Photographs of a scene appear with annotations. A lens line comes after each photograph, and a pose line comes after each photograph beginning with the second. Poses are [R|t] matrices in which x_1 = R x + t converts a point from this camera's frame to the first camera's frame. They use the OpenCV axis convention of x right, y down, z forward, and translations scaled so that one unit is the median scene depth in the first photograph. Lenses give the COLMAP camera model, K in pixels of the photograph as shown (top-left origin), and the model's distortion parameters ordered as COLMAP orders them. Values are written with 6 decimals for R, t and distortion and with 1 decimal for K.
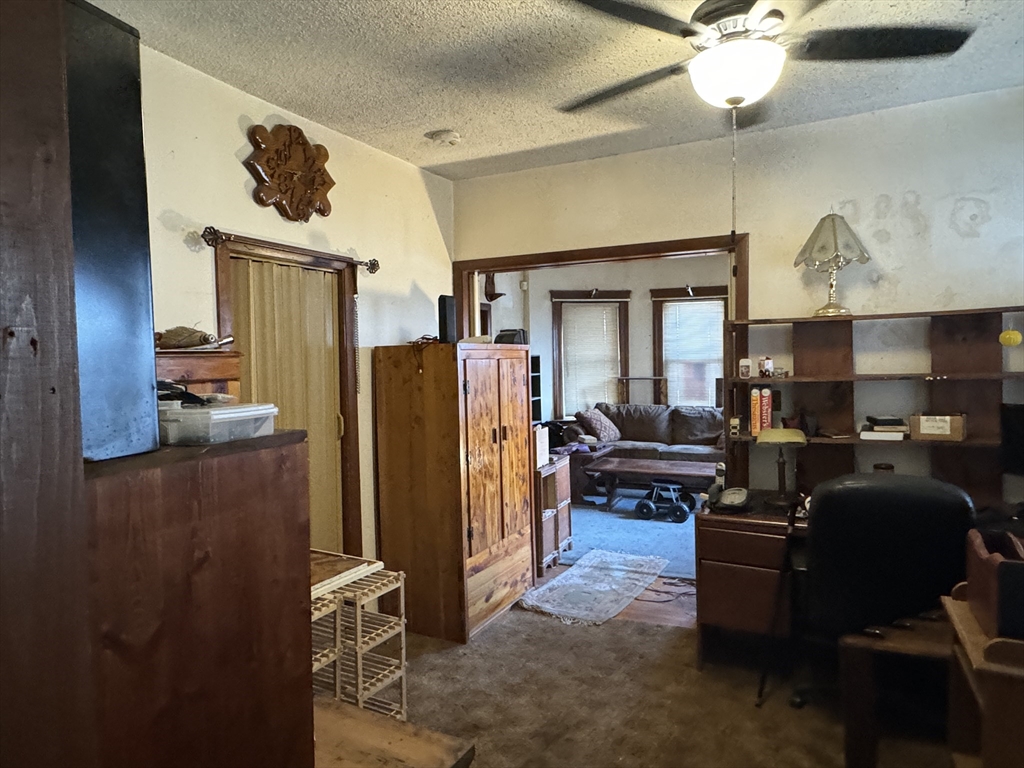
lens RADIAL K [[642.4, 0, 506.6], [0, 642.4, 387.1], [0, 0, 1]] dist [-0.000088, 0.001282]
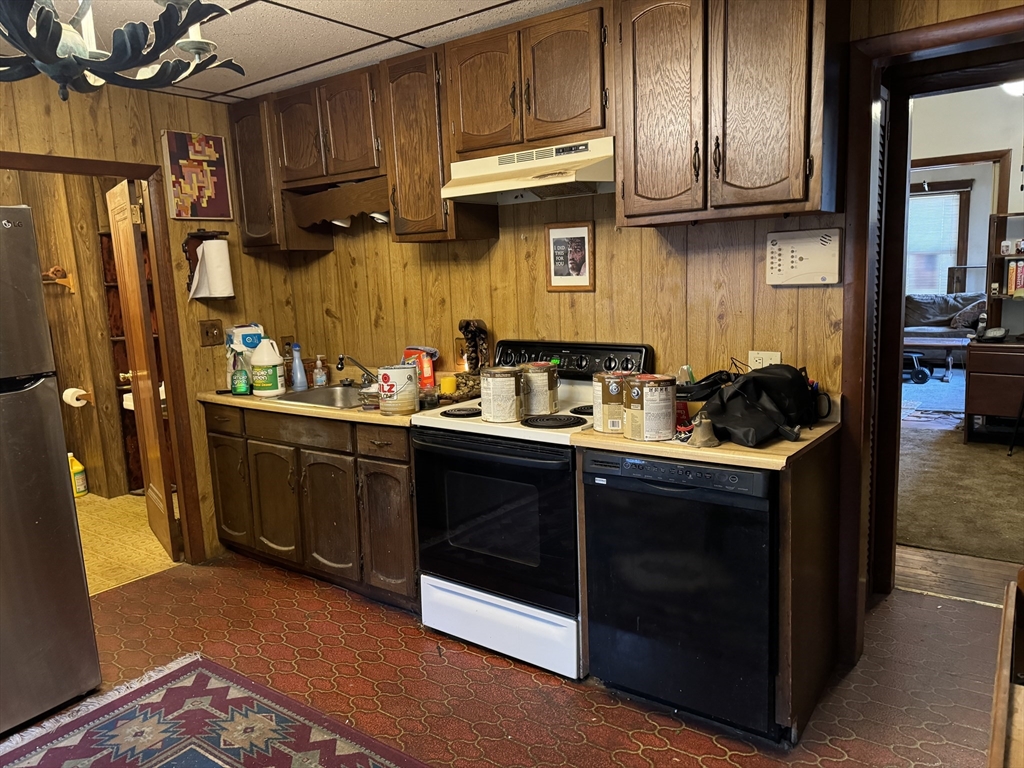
lens RADIAL K [[740.1, 0, 512.0], [0, 740.1, 384.0], [0, 0, 1]] dist [0.043421, 0.000646]
pose [[0.987276, -0.003676, -0.158976, -0.412895], [0.020754, 0.994160, 0.105897, 0.065810], [0.157658, -0.107849, 0.981587, -0.792856]]
